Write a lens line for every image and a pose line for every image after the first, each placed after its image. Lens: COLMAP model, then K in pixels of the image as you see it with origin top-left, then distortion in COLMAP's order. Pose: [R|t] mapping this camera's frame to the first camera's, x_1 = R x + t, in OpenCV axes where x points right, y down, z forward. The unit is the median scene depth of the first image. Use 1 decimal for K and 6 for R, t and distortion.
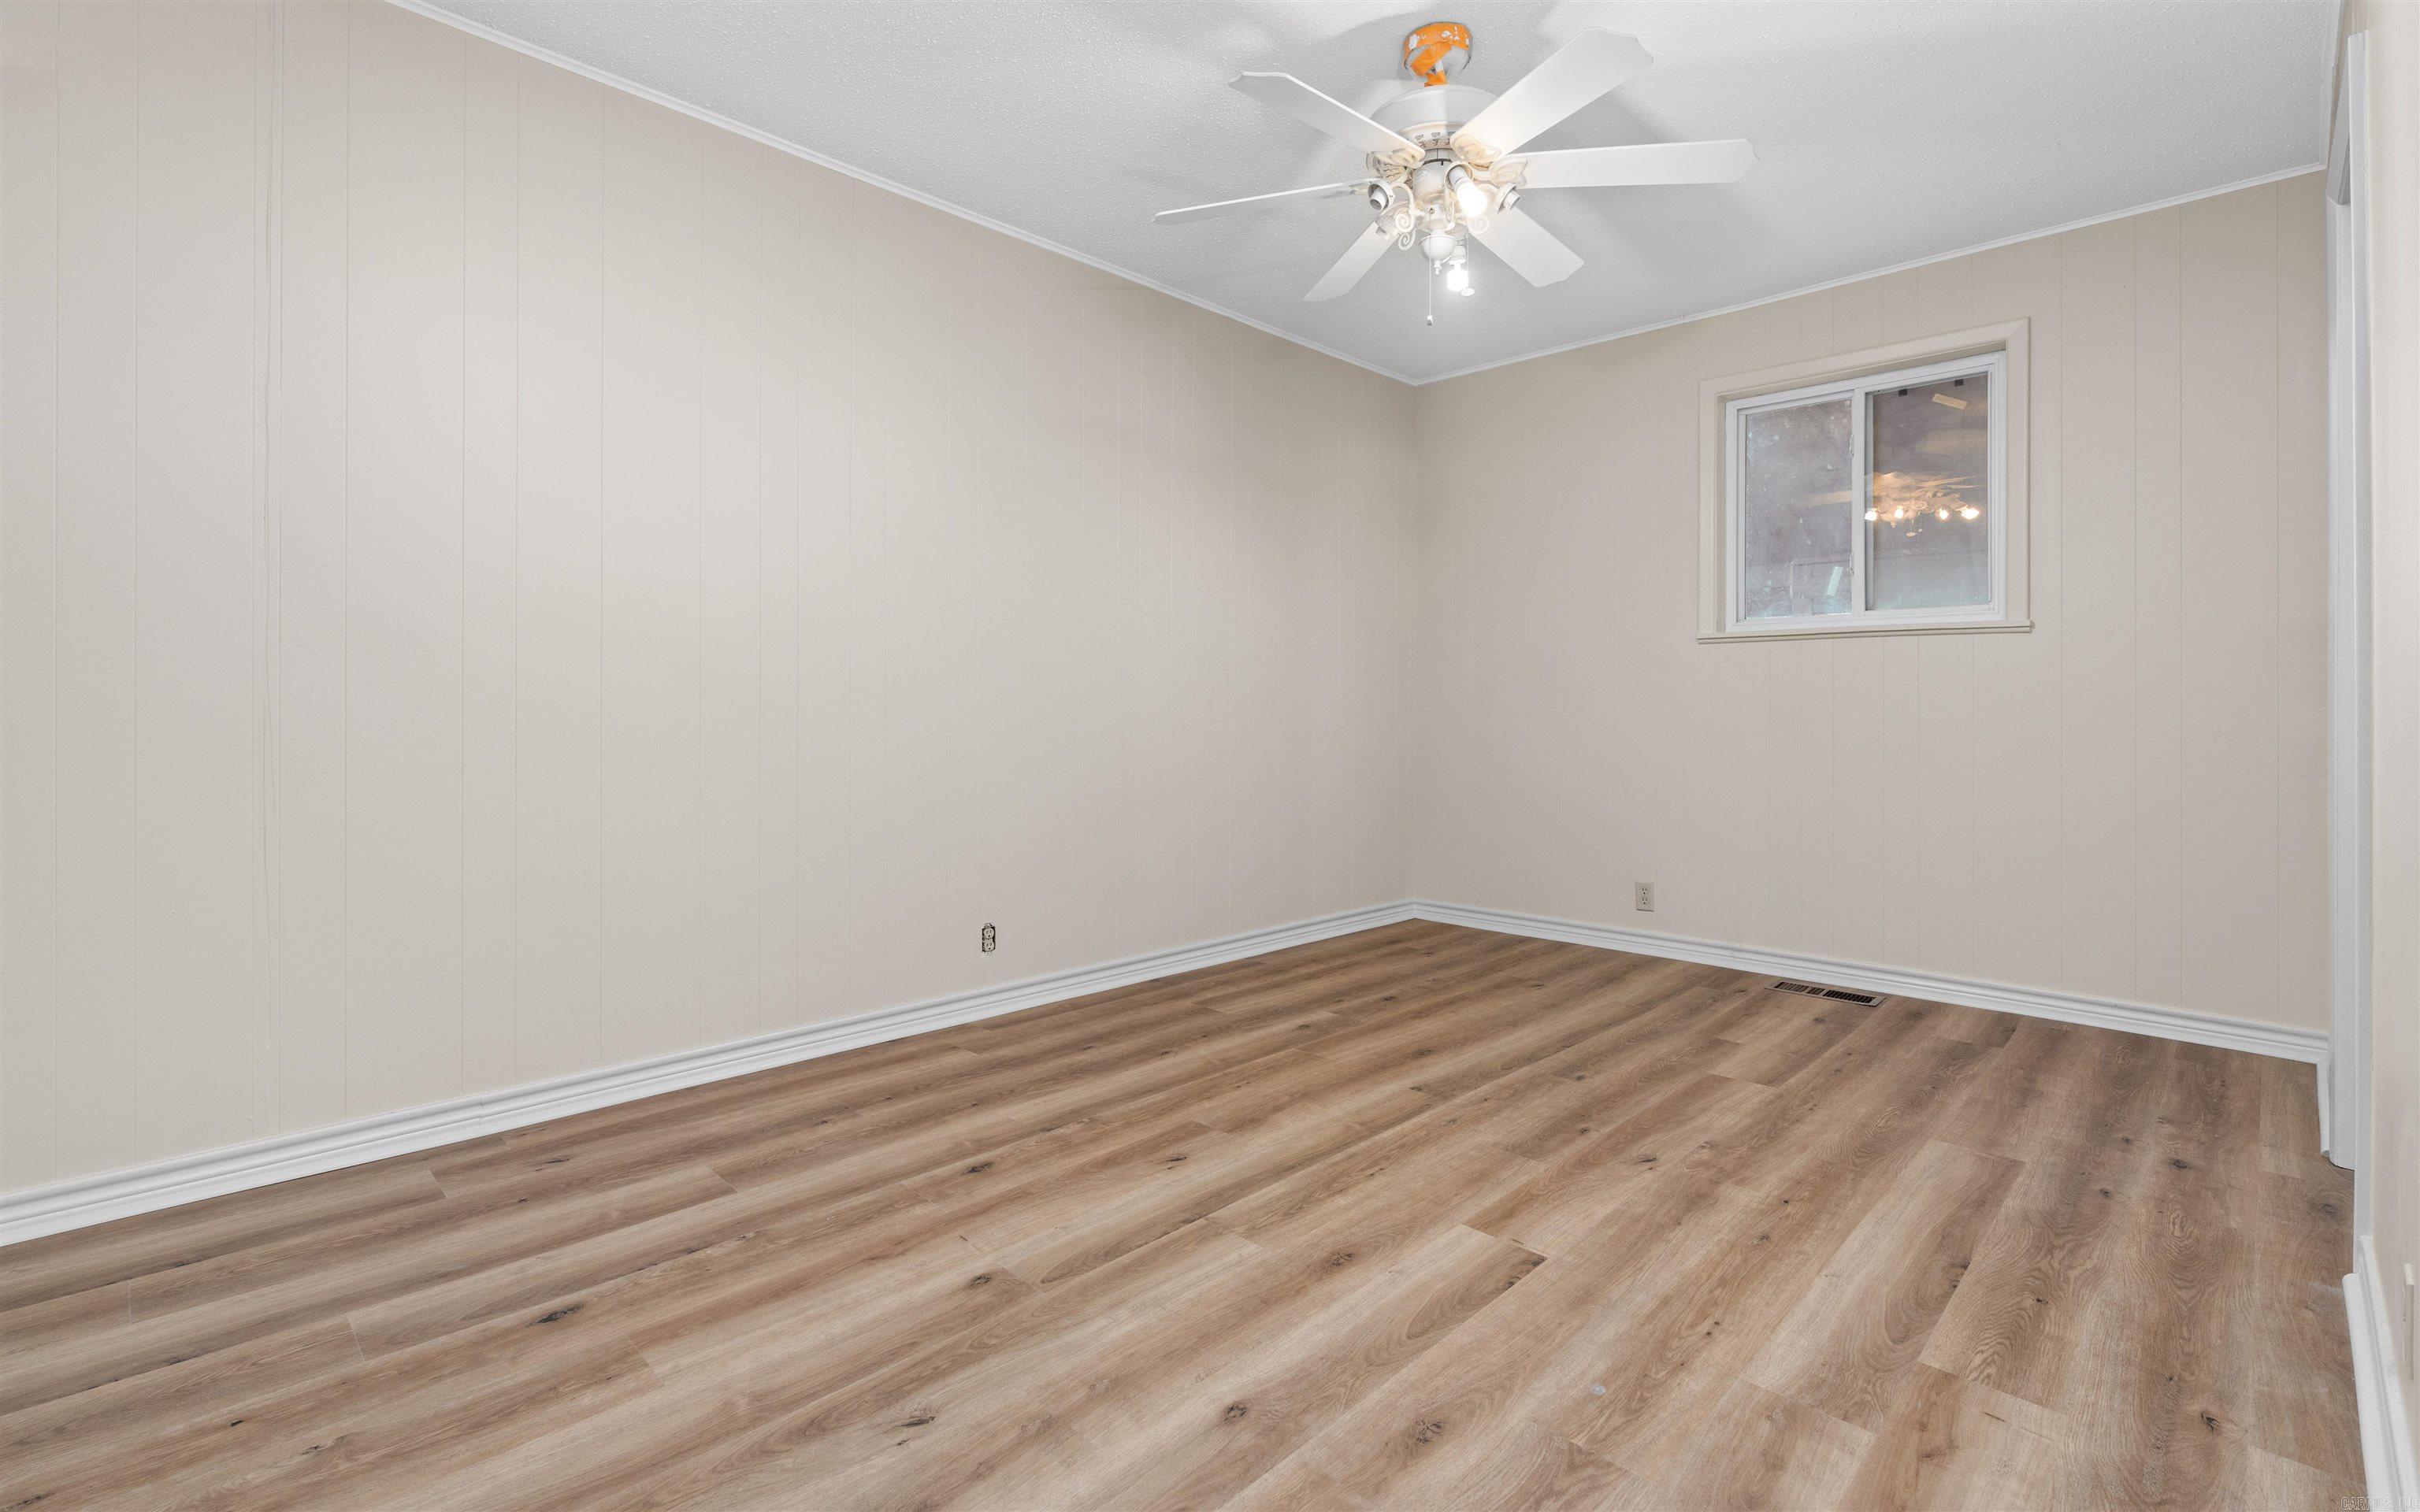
lens RADIAL K [[1098.6, 0, 1252.6], [0, 1098.6, 690.9], [0, 0, 1]] dist [-0.015558, 0.005731]
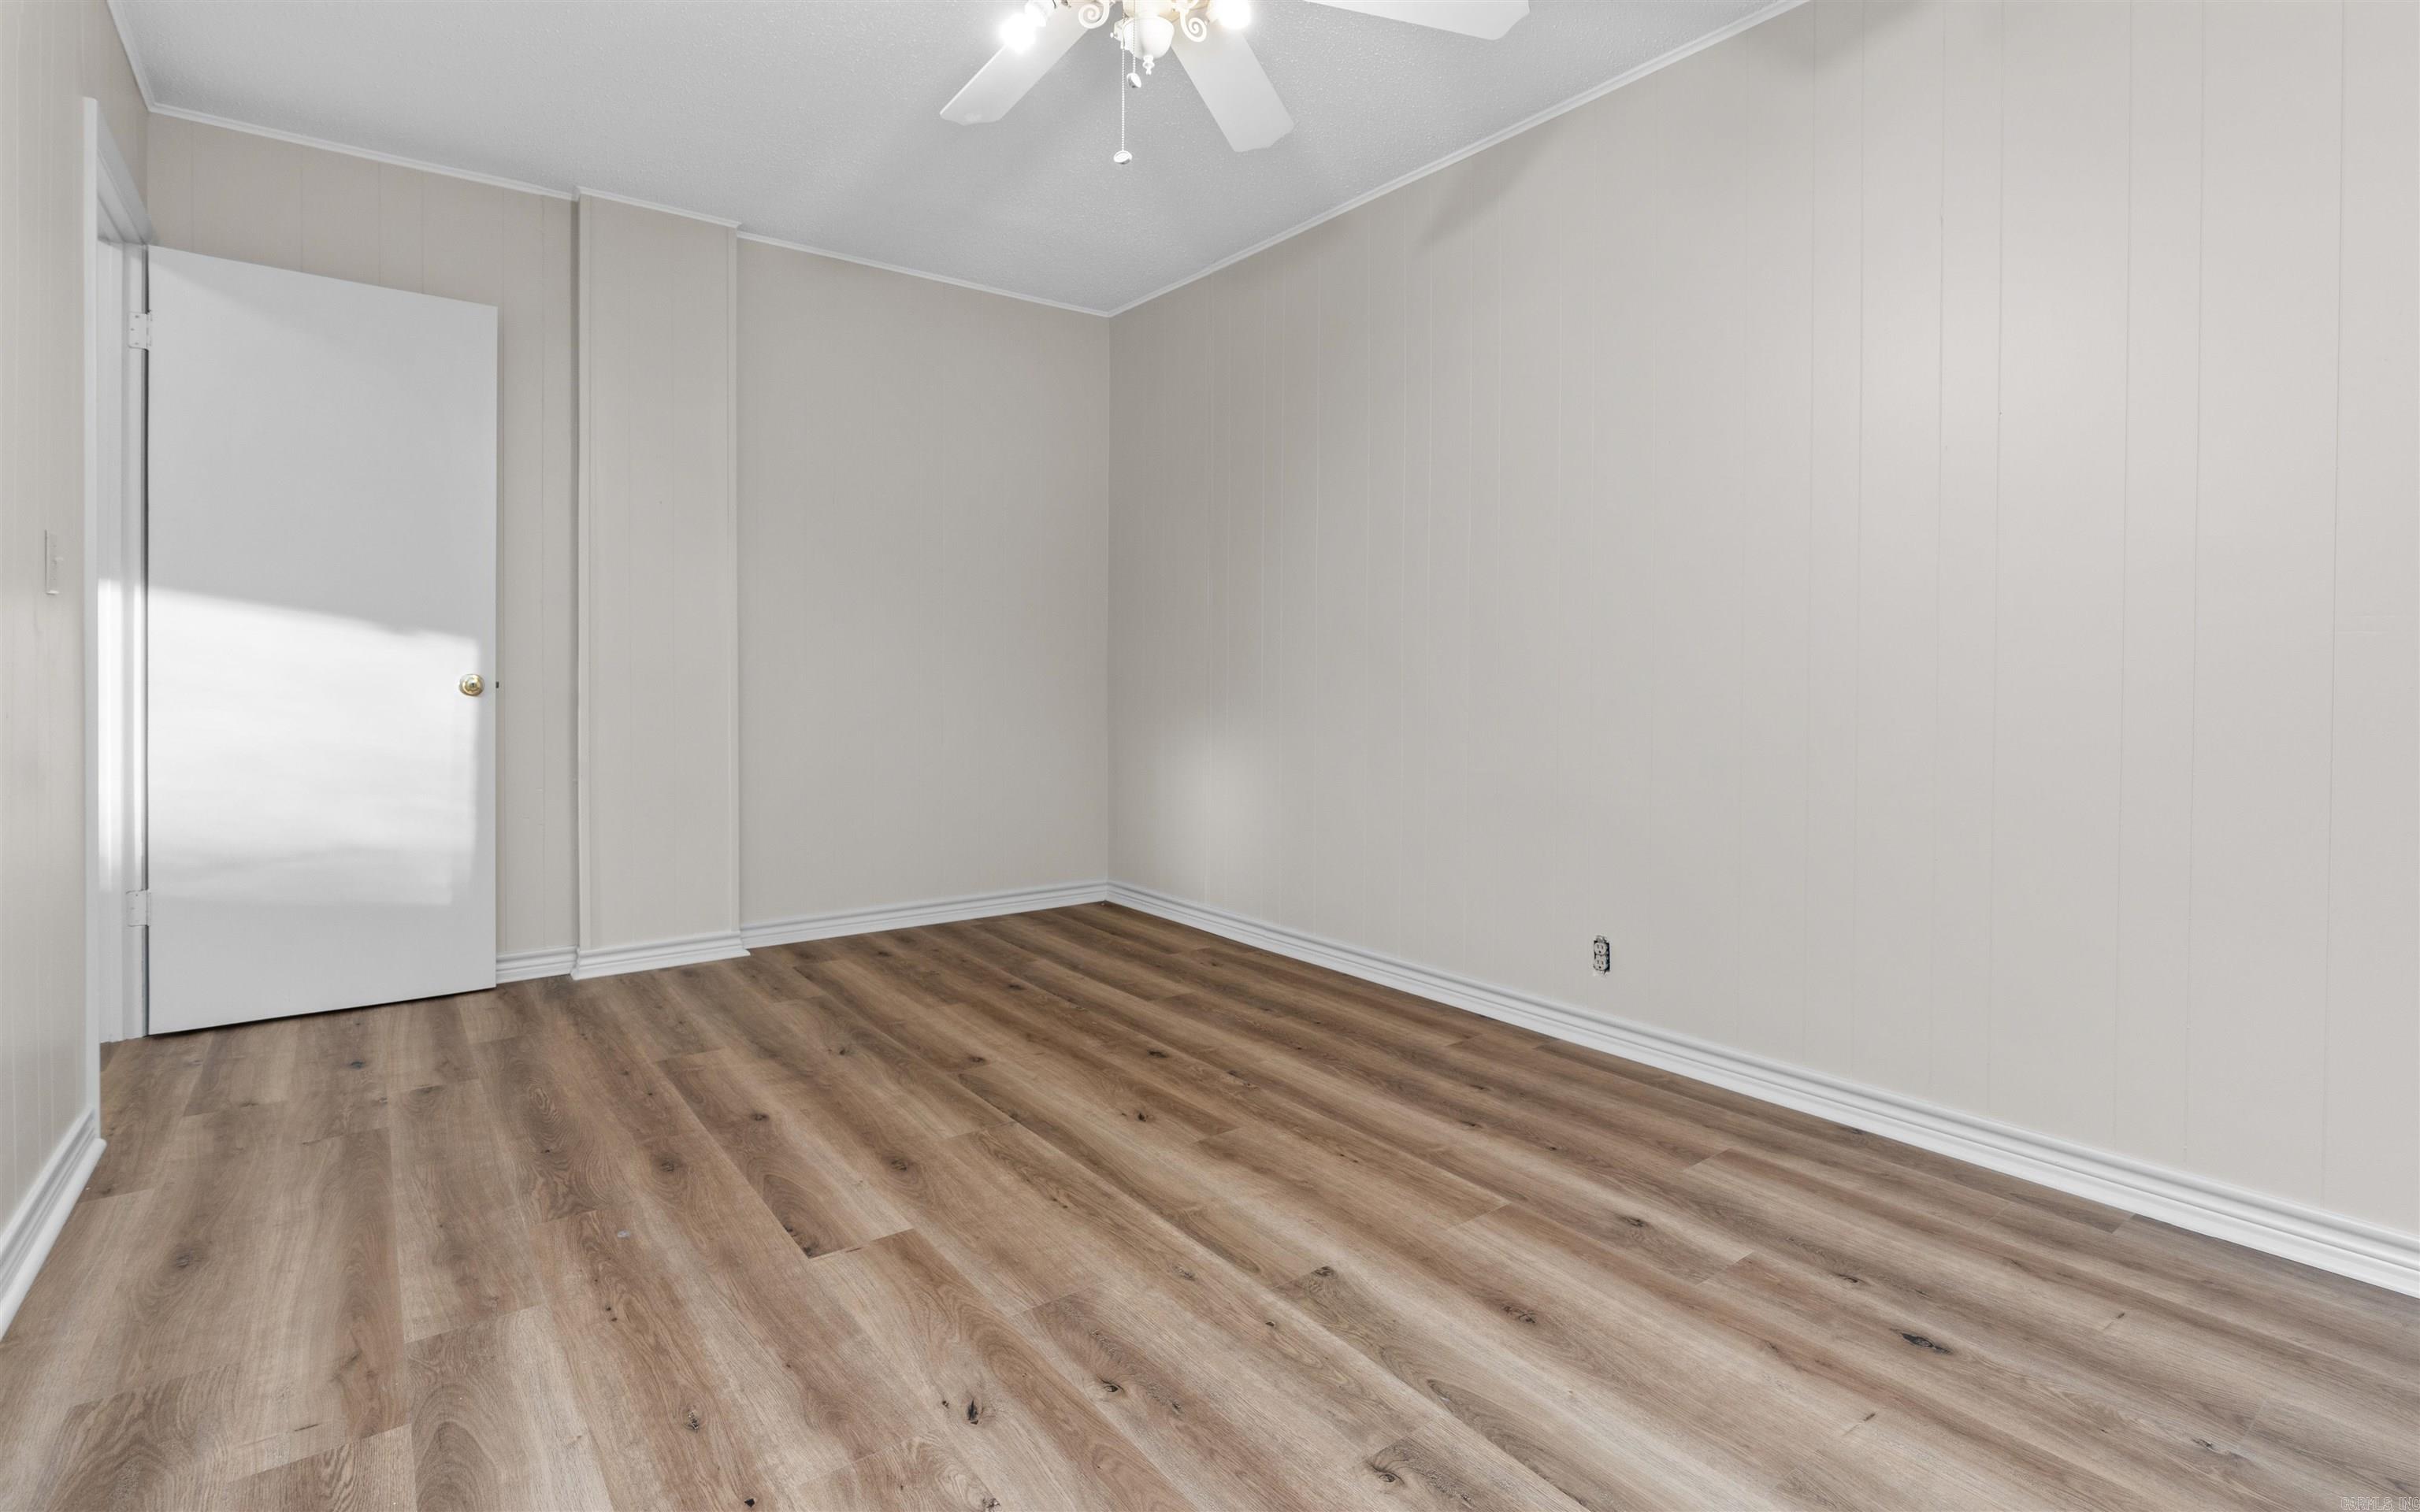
lens RADIAL K [[1098.6, 0, 1209.3], [0, 1098.6, 768.1], [0, 0, 1]] dist [-0.015558, 0.005731]
pose [[-0.155082, 0.078256, -0.984797, 1.109500], [0.008863, 0.996928, 0.077825, 0.018991], [0.987862, 0.003341, -0.155299, 1.472811]]
